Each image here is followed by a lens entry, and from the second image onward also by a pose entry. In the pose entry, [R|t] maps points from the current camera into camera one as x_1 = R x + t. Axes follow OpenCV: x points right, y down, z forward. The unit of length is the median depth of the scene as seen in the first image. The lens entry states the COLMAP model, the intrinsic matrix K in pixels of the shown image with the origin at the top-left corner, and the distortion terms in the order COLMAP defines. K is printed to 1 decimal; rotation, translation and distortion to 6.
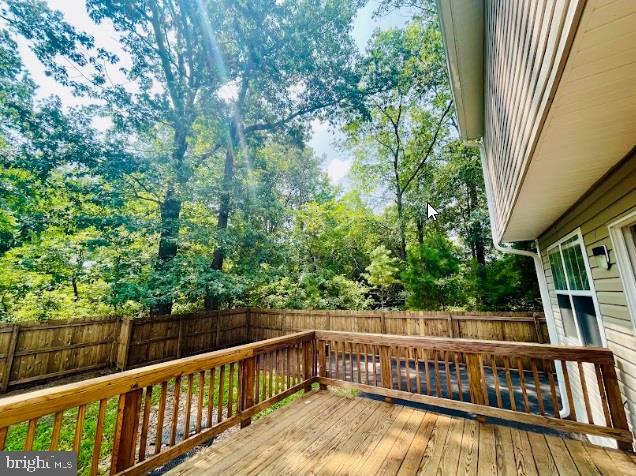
lens RADIAL K [[257.5, 0, 320.2], [0, 257.5, 238.9], [0, 0, 1]] dist [-0.000067, 0.000091]
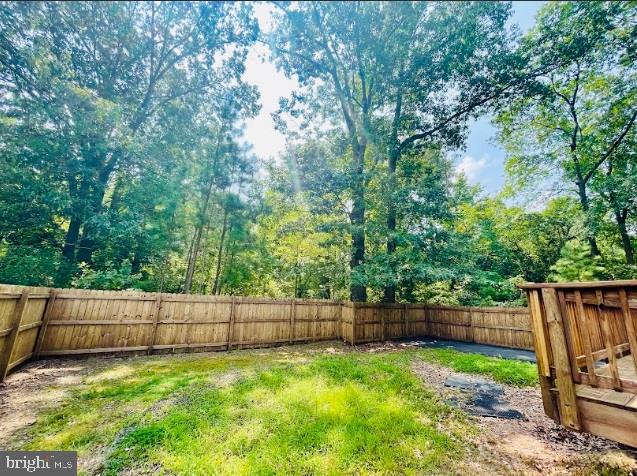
lens RADIAL K [[257.9, 0, 319.9], [0, 257.9, 241.0], [0, 0, 1]] dist [-0.000067, 0.000091]
pose [[0.917844, -0.047483, -0.394092, -0.196480], [0.032743, 0.998493, -0.044046, 0.031325], [0.395589, 0.027523, 0.918015, -0.126308]]
